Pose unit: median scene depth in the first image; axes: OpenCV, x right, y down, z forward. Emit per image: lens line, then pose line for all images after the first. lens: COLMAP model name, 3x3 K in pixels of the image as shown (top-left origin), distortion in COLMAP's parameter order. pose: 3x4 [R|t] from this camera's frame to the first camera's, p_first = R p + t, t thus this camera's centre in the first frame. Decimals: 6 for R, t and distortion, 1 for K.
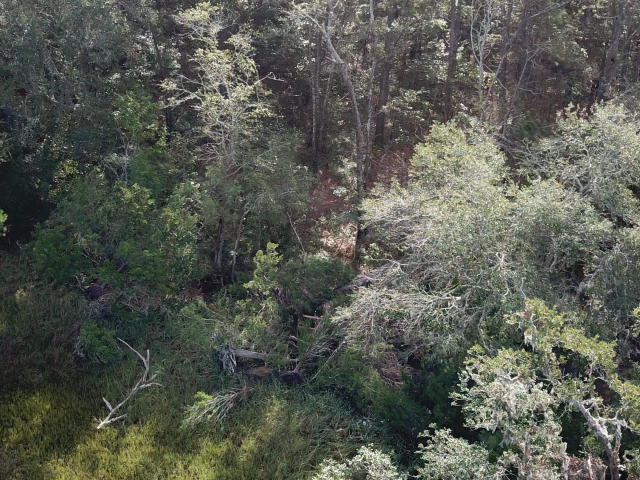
lens RADIAL K [[490.1, 0, 320.0], [0, 490.1, 240.0], [0, 0, 1]] dist [0.009073, -0.011595]
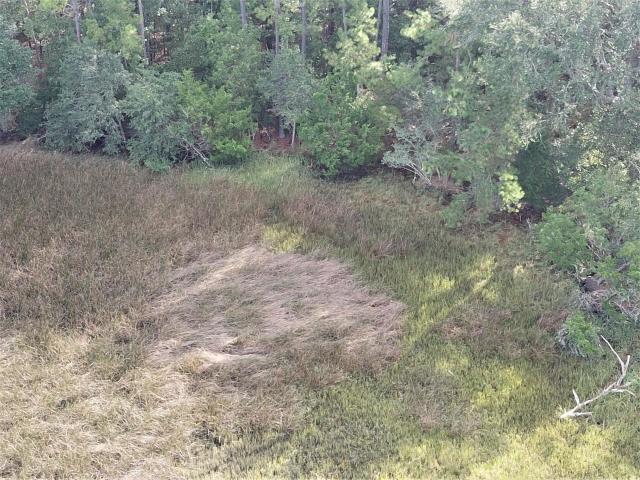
lens RADIAL K [[490.1, 0, 320.0], [0, 490.1, 240.0], [0, 0, 1]] dist [0.009073, -0.011595]
pose [[0.940578, 0.223307, -0.255827, -0.743495], [-0.221415, 0.974494, 0.036562, 0.102241], [0.257466, 0.022254, 0.966031, -0.106939]]
